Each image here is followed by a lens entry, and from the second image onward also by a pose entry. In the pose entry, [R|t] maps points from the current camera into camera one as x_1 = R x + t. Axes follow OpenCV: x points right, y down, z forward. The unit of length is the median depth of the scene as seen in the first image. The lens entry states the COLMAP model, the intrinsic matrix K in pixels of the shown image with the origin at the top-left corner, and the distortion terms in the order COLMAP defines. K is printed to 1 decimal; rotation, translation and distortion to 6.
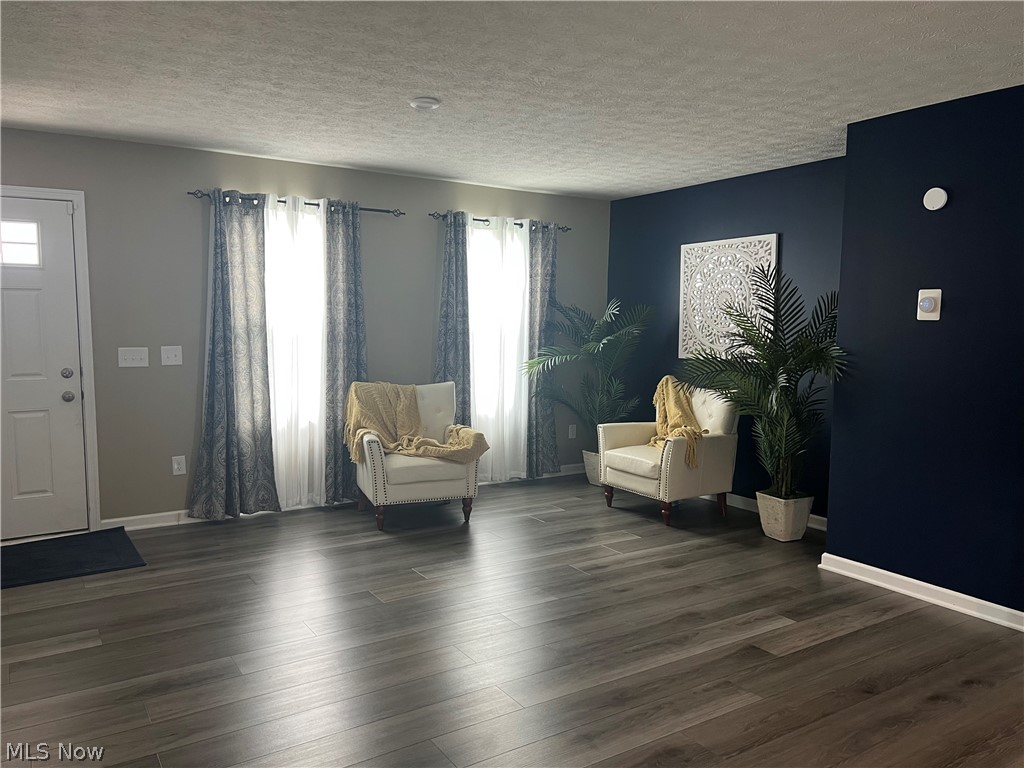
lens RADIAL K [[770.7, 0, 519.5], [0, 770.7, 390.8], [0, 0, 1]] dist [0.067664, -0.077108]
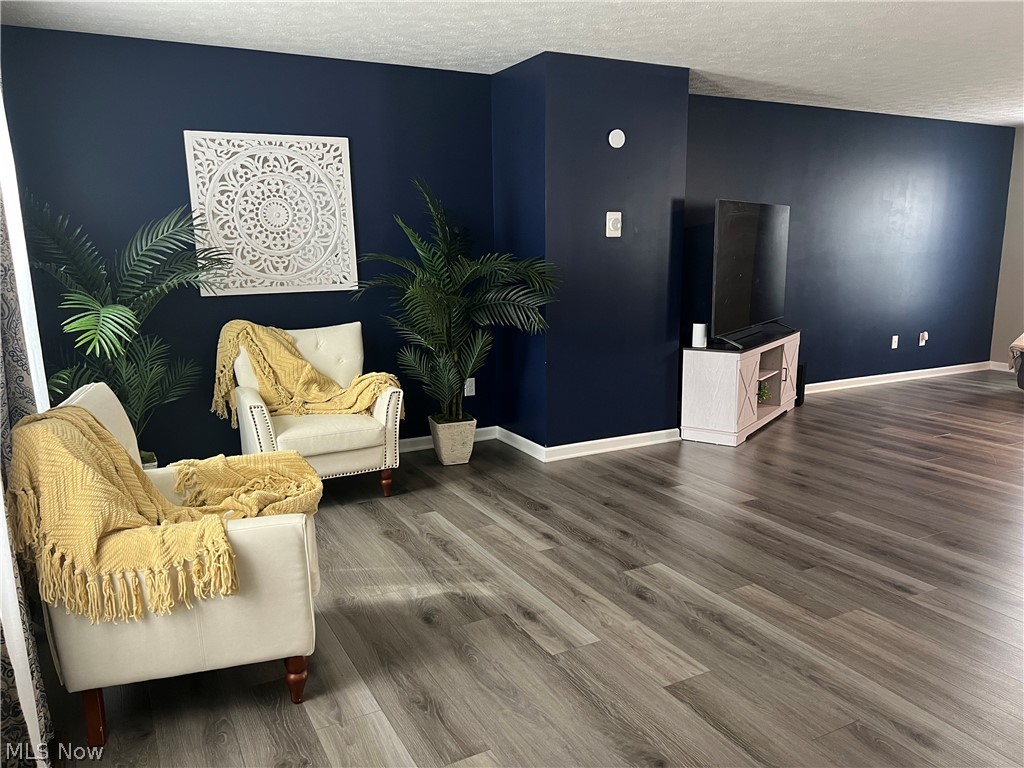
lens RADIAL K [[770.7, 0, 519.5], [0, 770.7, 390.8], [0, 0, 1]] dist [0.067664, -0.077108]
pose [[0.068296, -0.199624, 0.977490, -0.614001], [0.105703, 0.975710, 0.191876, -0.081805], [-0.992050, 0.090220, 0.087738, 0.840371]]
